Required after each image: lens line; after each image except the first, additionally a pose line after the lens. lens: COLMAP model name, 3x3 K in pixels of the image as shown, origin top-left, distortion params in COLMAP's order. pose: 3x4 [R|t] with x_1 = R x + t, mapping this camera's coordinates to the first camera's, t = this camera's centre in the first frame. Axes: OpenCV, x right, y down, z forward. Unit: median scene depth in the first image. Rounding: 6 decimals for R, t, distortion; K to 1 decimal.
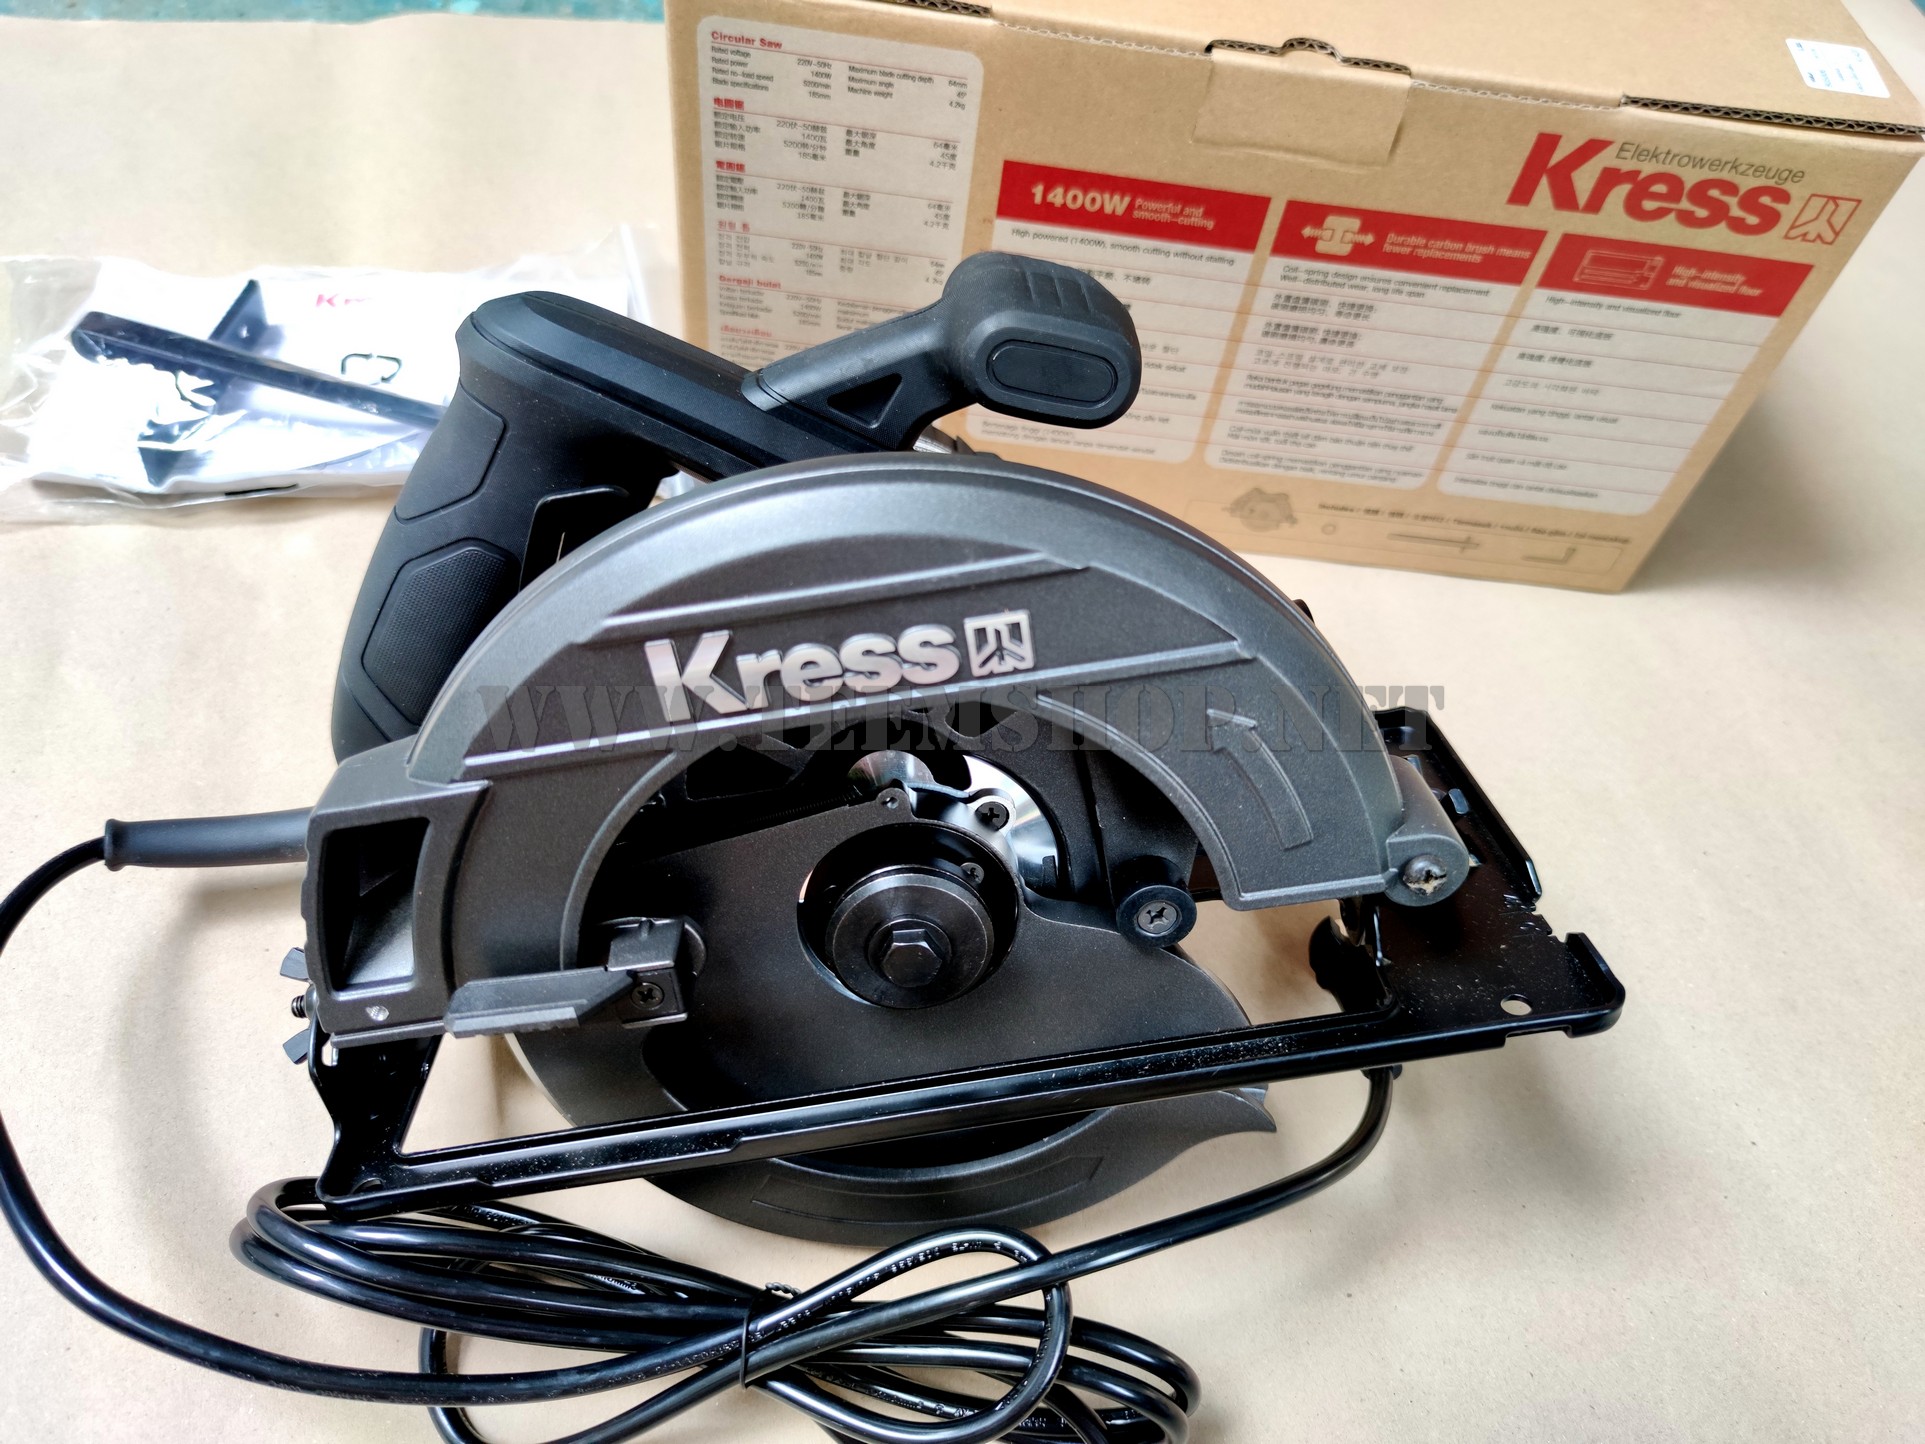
lens RADIAL K [[1367.4, 0, 962.5], [0, 1367.4, 722.0], [0, 0, 1]] dist [-0.005329, -0.002287]
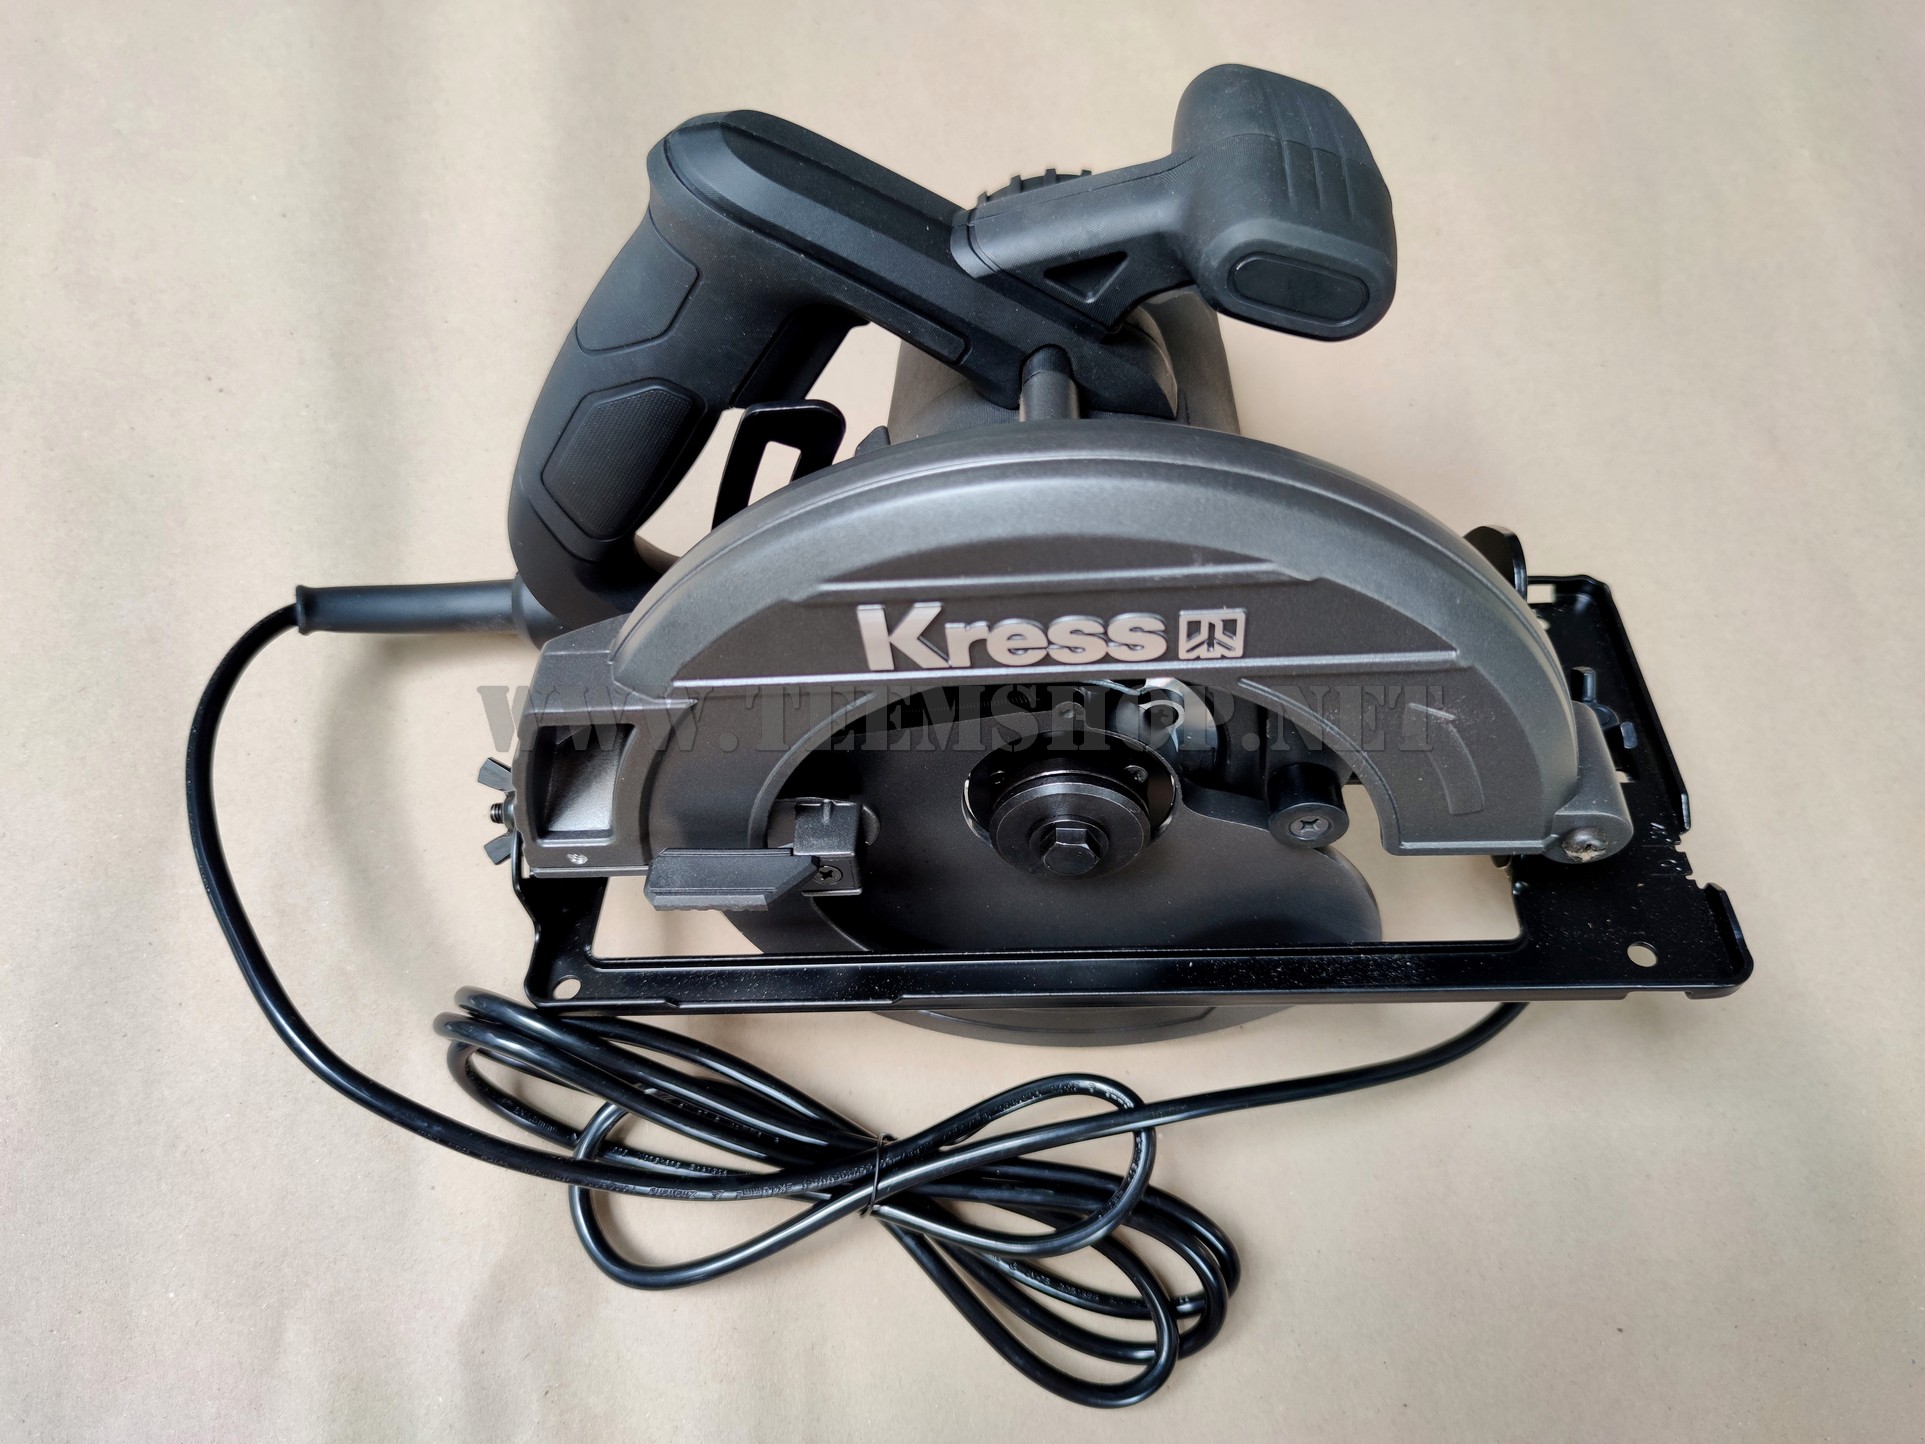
lens RADIAL K [[1367.4, 0, 962.5], [0, 1367.4, 722.0], [0, 0, 1]] dist [-0.005329, -0.002287]
pose [[0.993881, 0.103156, -0.039482, -0.093762], [-0.084431, 0.939993, 0.330582, -0.273659], [0.071214, -0.325226, 0.942951, 0.034007]]
